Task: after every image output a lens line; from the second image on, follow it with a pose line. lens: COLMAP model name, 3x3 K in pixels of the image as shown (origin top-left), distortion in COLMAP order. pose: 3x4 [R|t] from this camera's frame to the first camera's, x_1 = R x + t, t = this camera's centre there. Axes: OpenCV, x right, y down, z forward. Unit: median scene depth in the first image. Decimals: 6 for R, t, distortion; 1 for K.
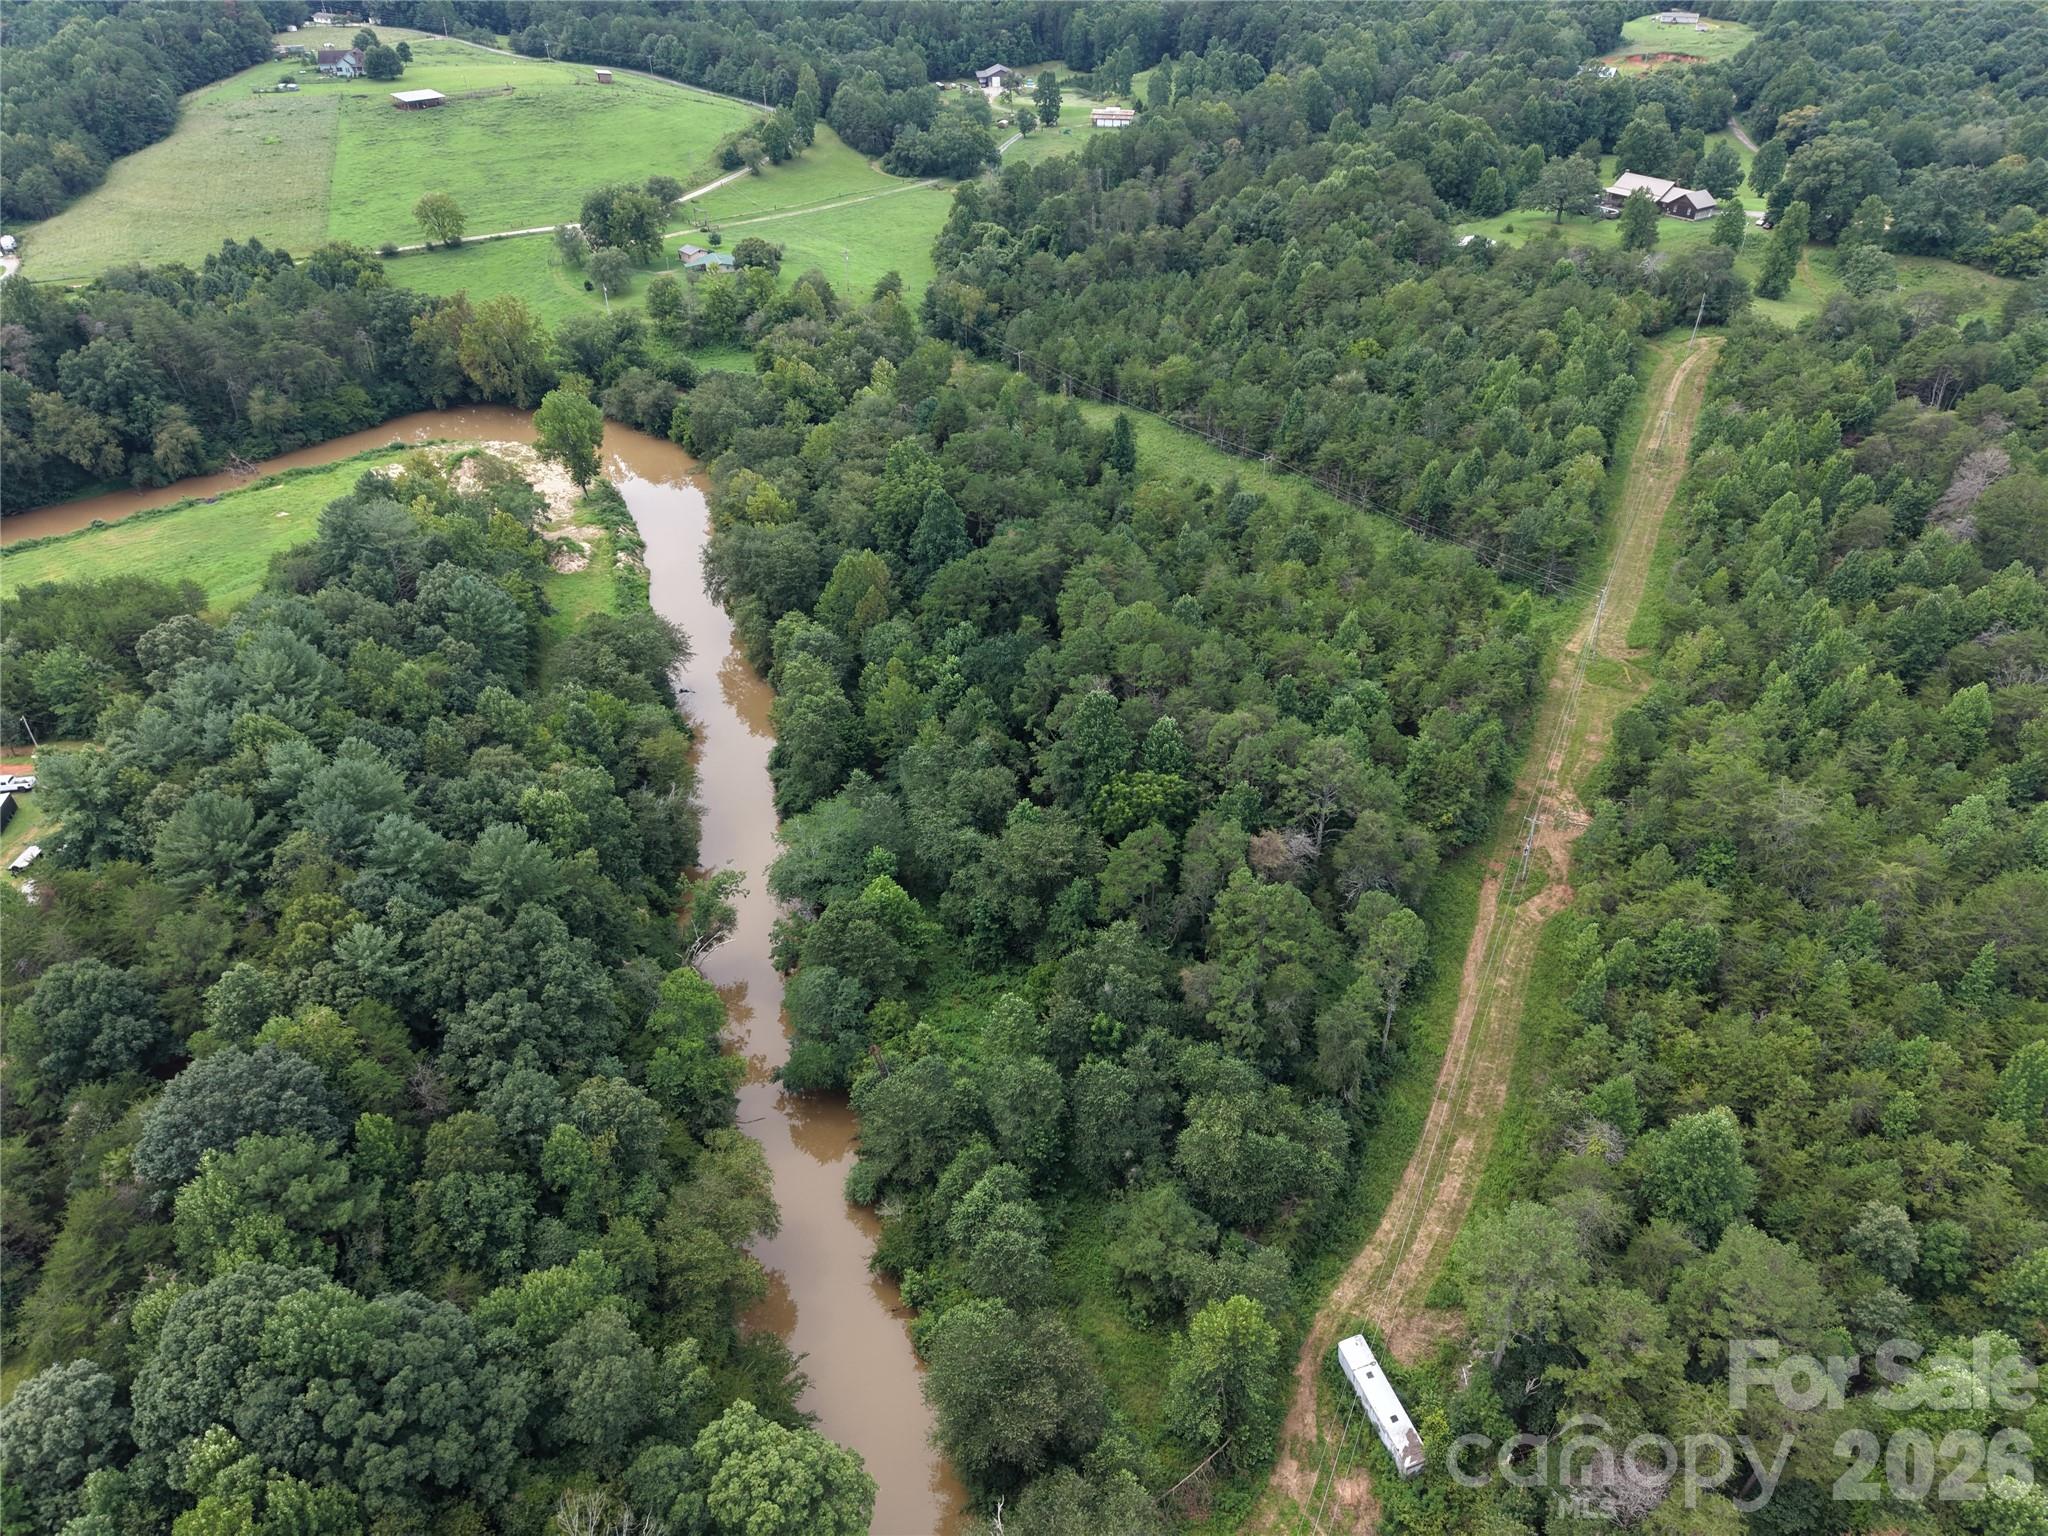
lens RADIAL K [[1370.0, 0, 1024.0], [0, 1370.0, 768.0], [0, 0, 1]] dist [0.028399, -0.026171]
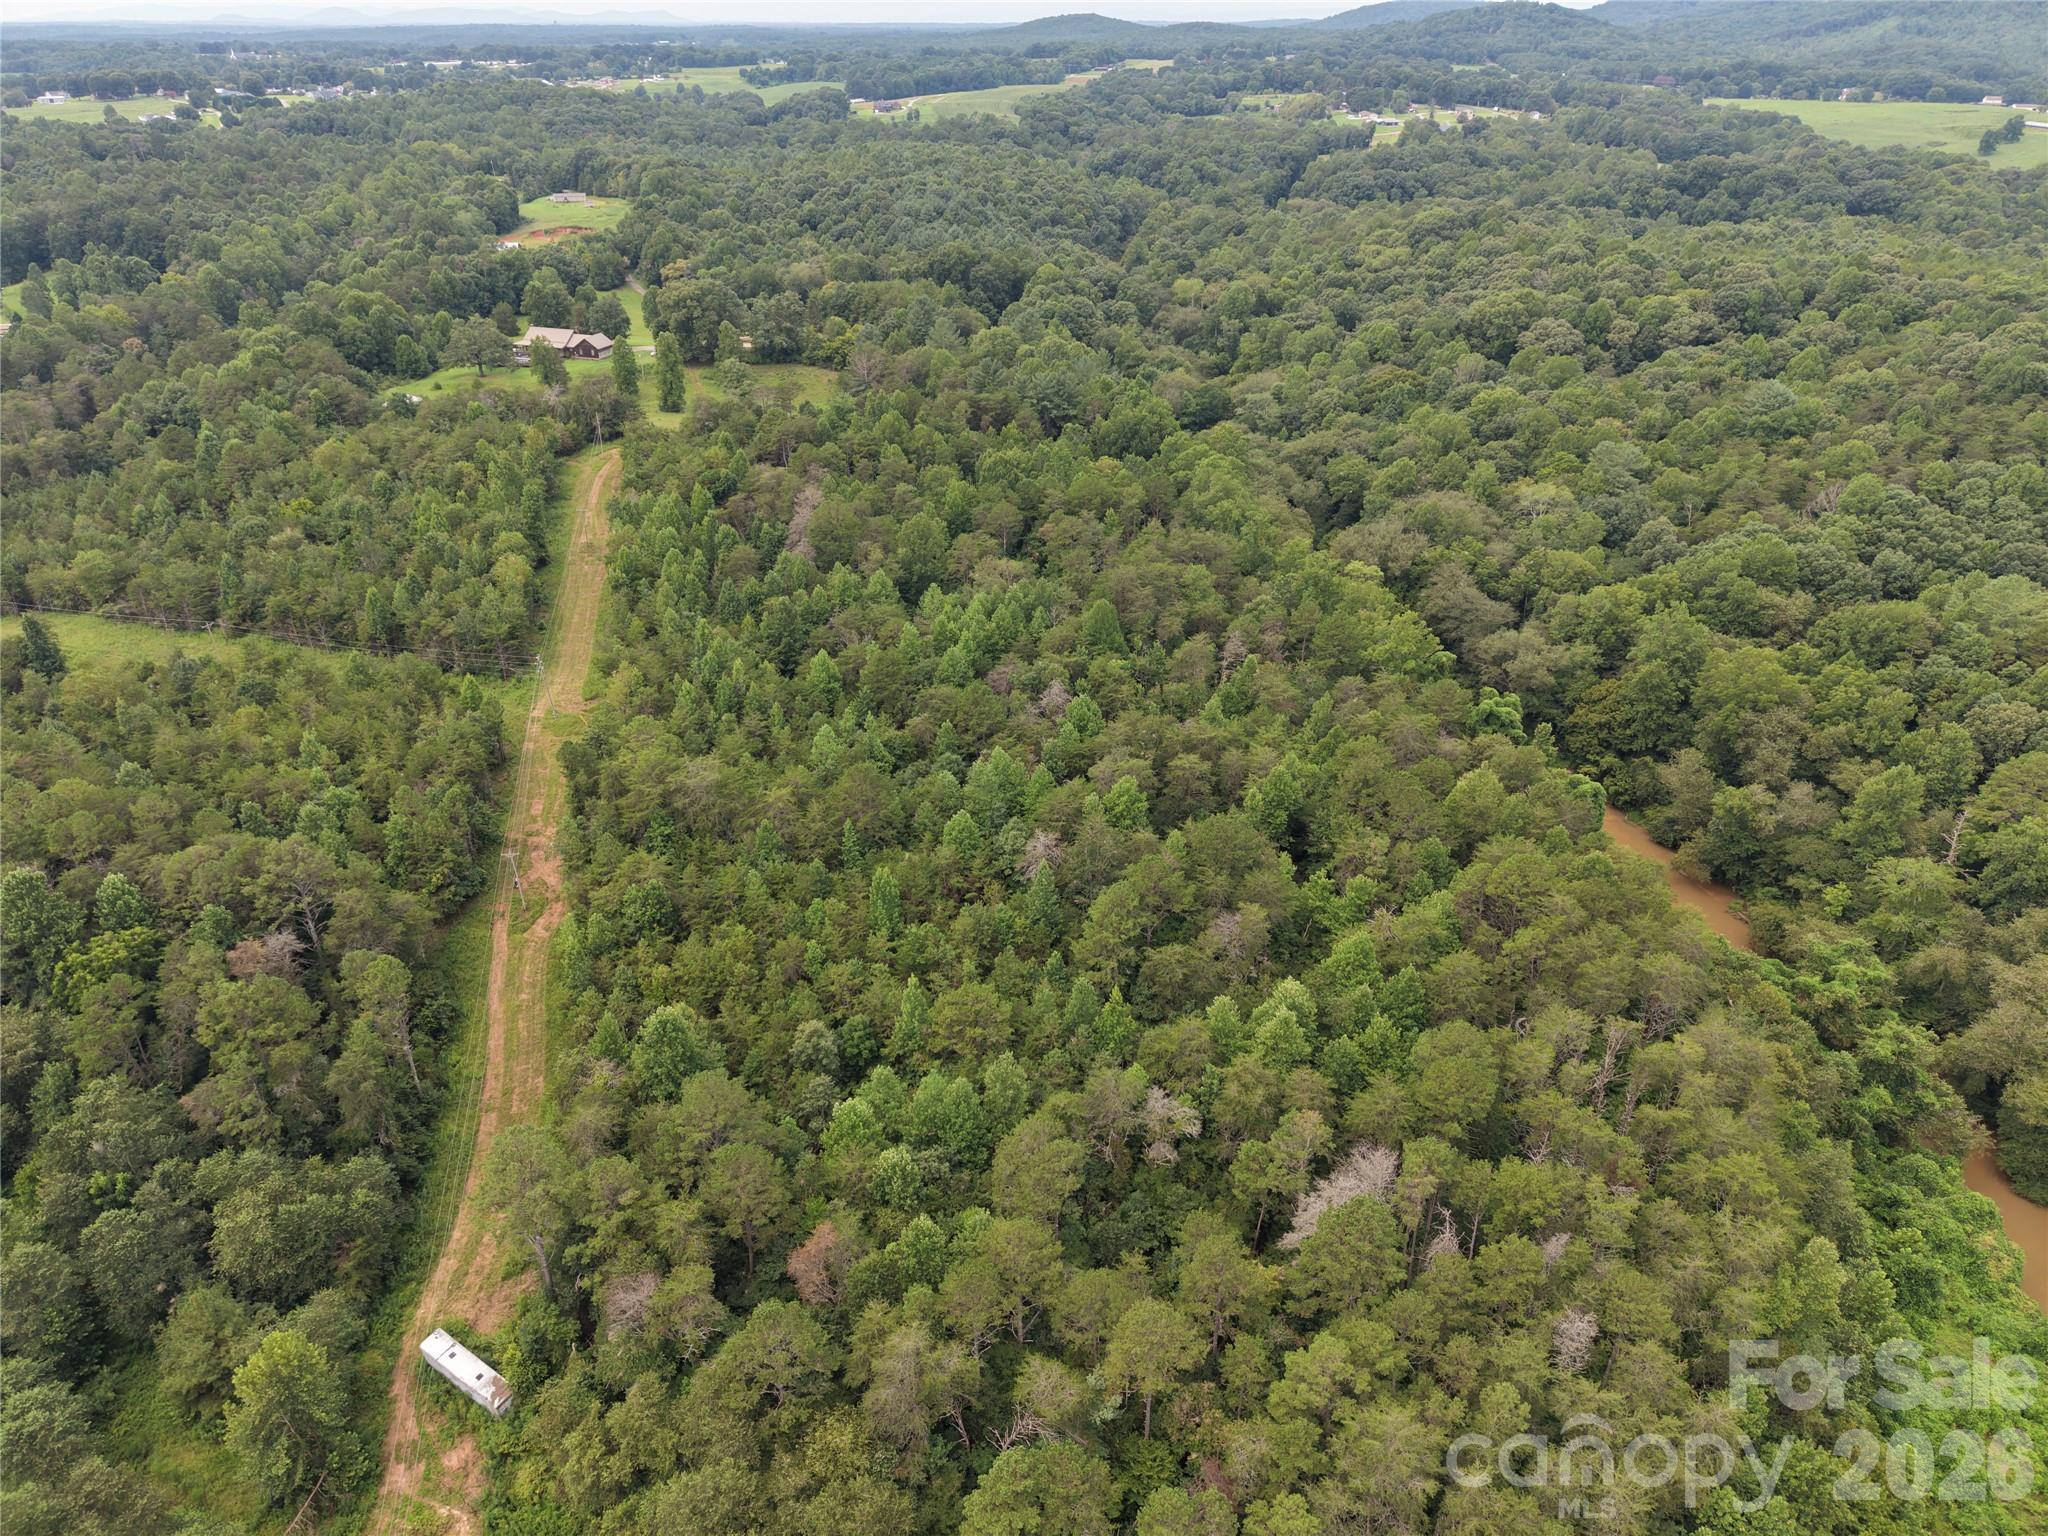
lens RADIAL K [[1370.0, 0, 1024.0], [0, 1370.0, 768.0], [0, 0, 1]] dist [0.028399, -0.026171]
pose [[0.790624, -0.283538, 0.542697, 0.054467], [0.342526, 0.939473, -0.008169, 0.061675], [-0.507533, 0.192346, 0.839889, -0.087798]]
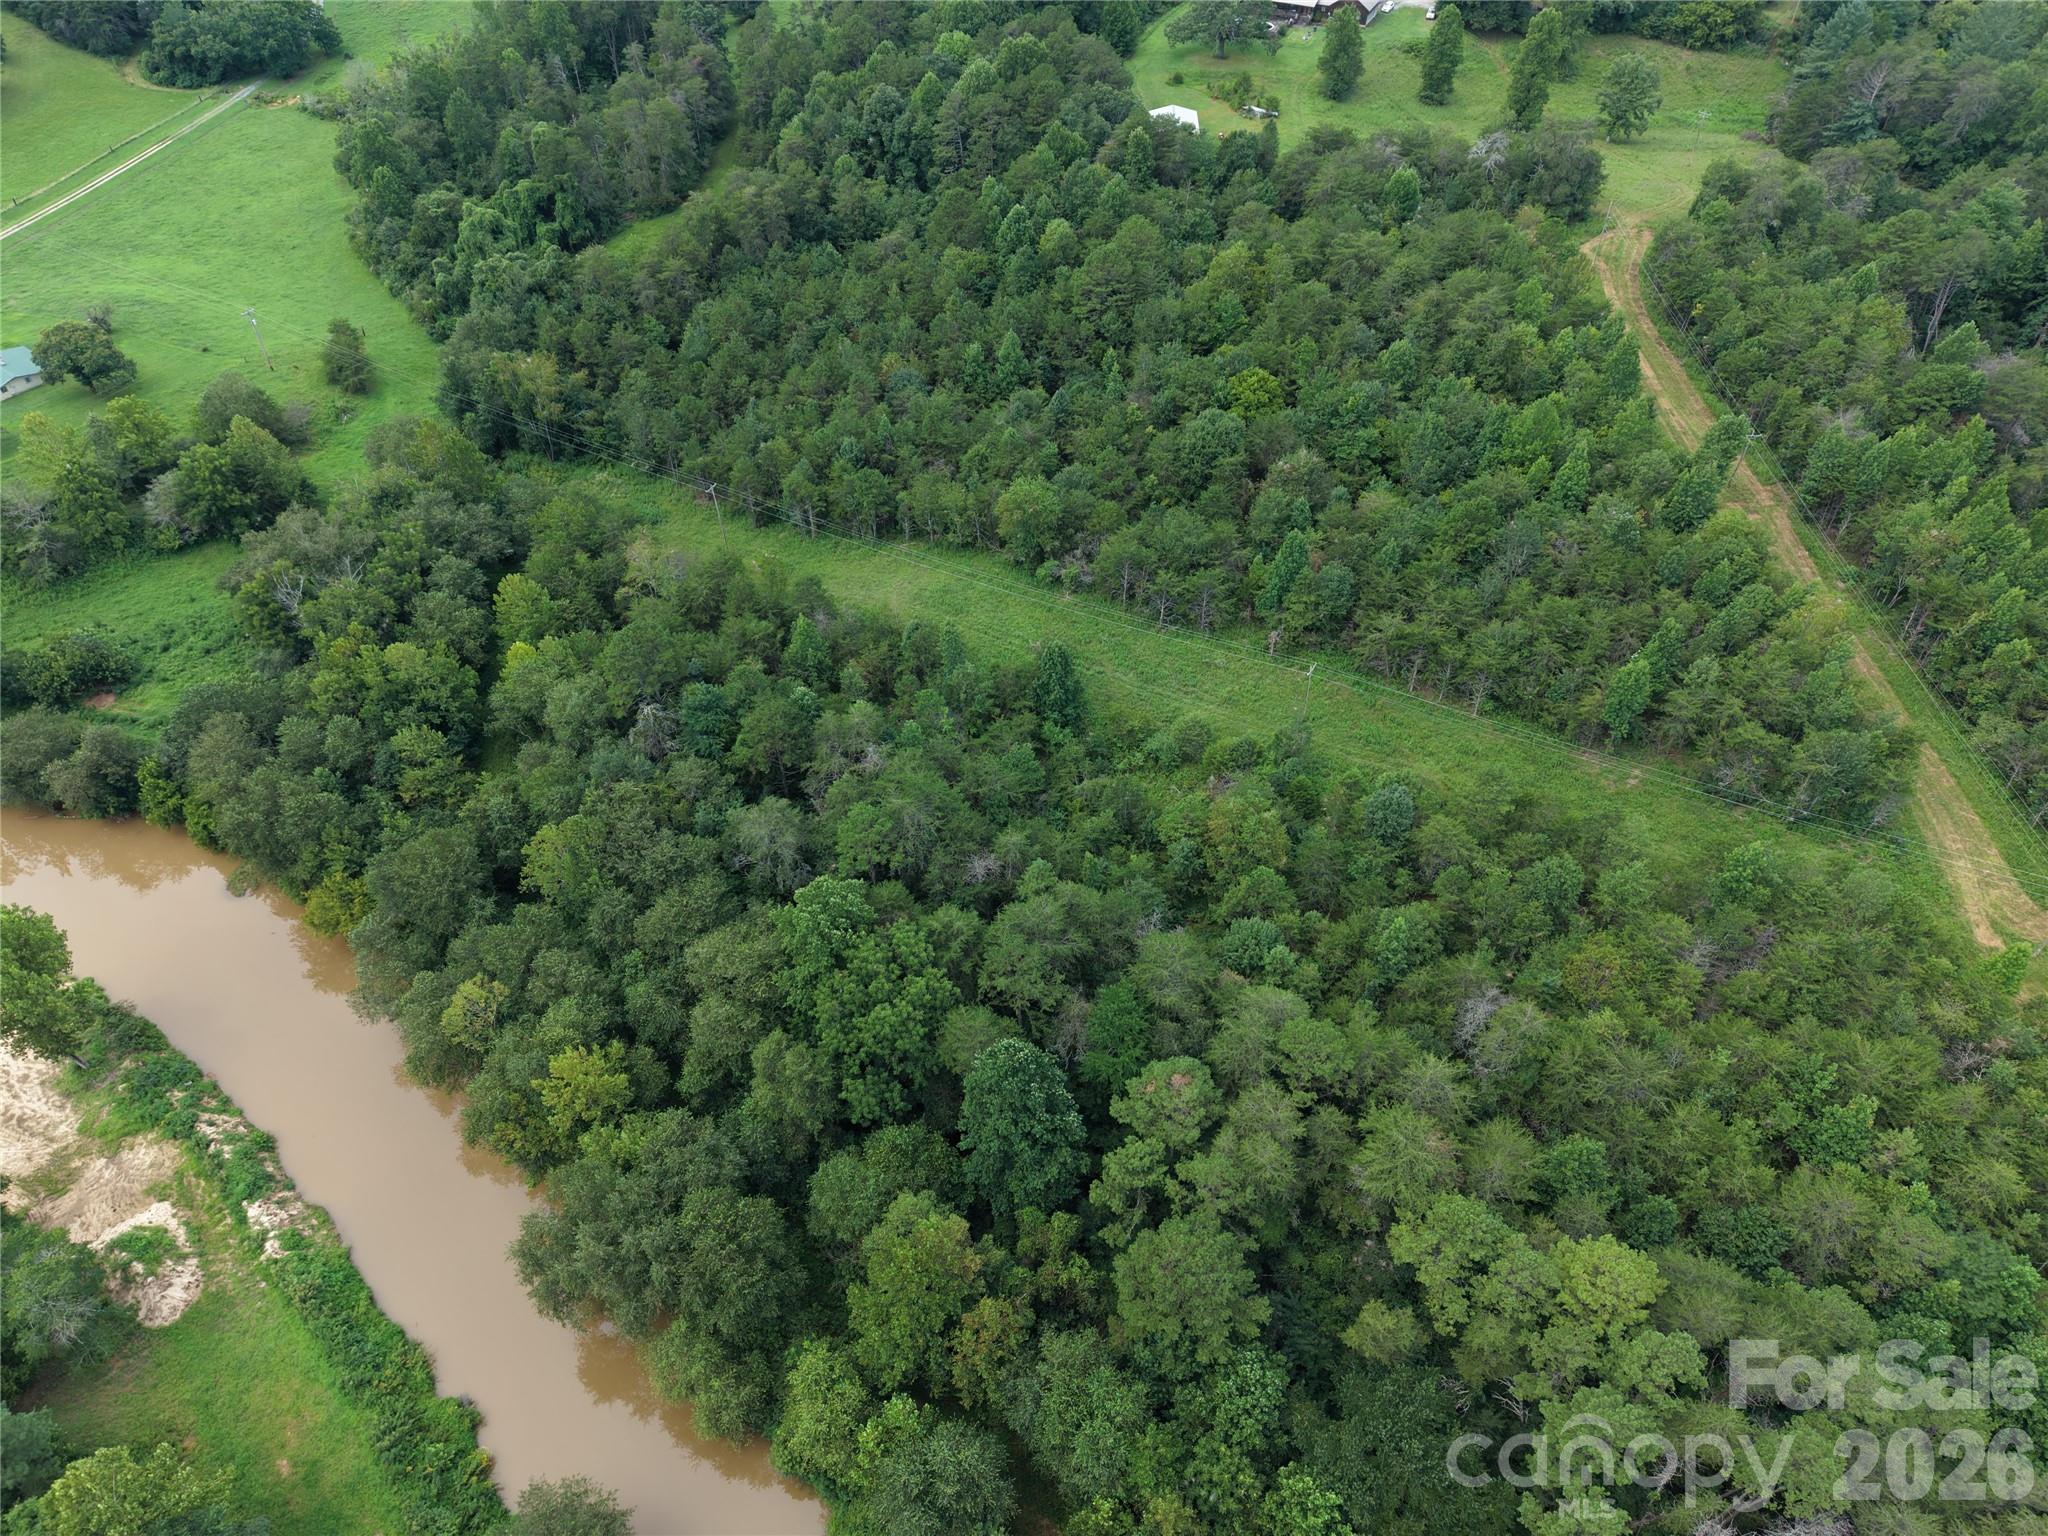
lens RADIAL K [[1370.0, 0, 1024.0], [0, 1370.0, 768.0], [0, 0, 1]] dist [0.028399, -0.026171]
pose [[0.869599, -0.352370, 0.345880, -0.133908], [0.282384, 0.929555, 0.237037, -0.282089], [-0.405039, -0.108457, 0.907844, 0.357605]]
